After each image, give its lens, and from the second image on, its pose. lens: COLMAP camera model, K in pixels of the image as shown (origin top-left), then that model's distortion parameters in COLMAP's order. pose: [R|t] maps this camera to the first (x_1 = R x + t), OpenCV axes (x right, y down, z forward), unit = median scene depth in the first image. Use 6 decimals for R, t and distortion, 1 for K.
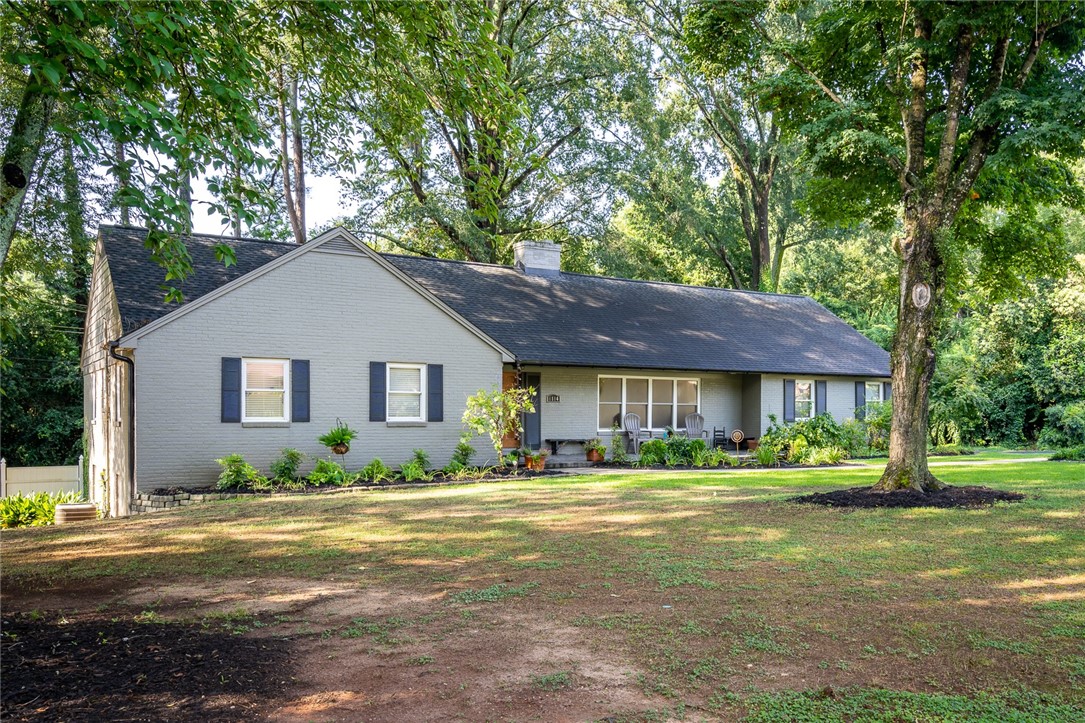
lens RADIAL K [[808.5, 0, 542.5], [0, 808.5, 361.5], [0, 0, 1]] dist [0.002579, 0.001373]
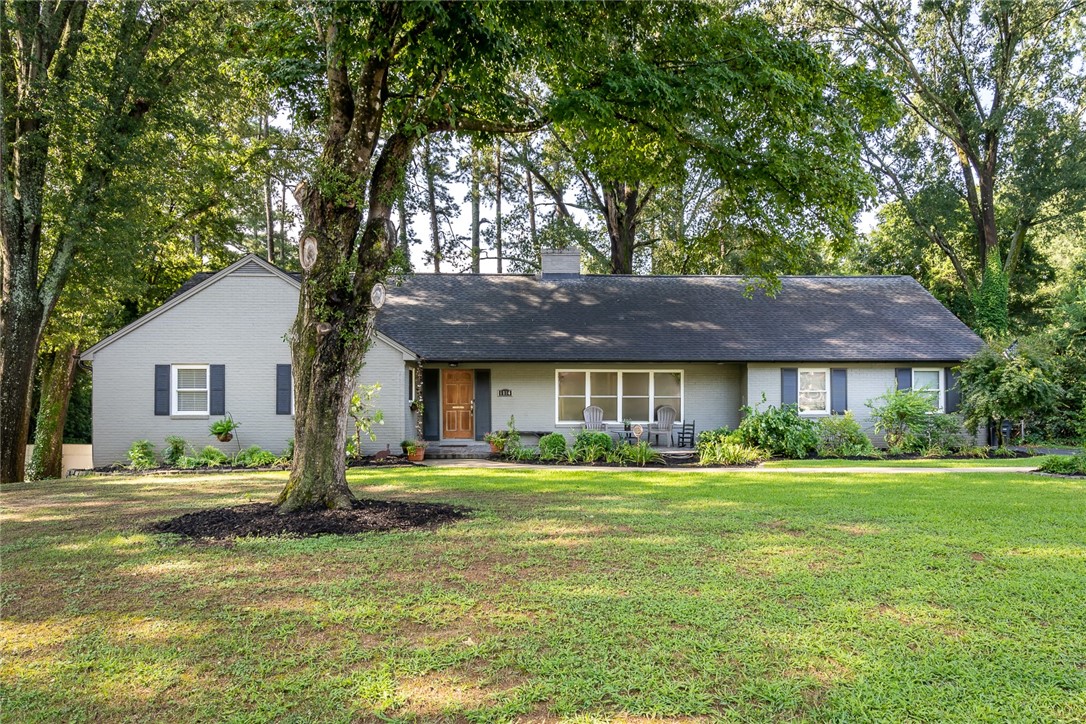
lens RADIAL K [[642.2, 0, 543.0], [0, 642.2, 362.0], [0, 0, 1]] dist [0.001785, 0.000247]
pose [[0.888859, -0.035404, -0.456812, 0.426660], [0.032942, 0.999368, -0.013354, 0.016965], [0.456996, -0.003178, 0.889463, 0.256319]]
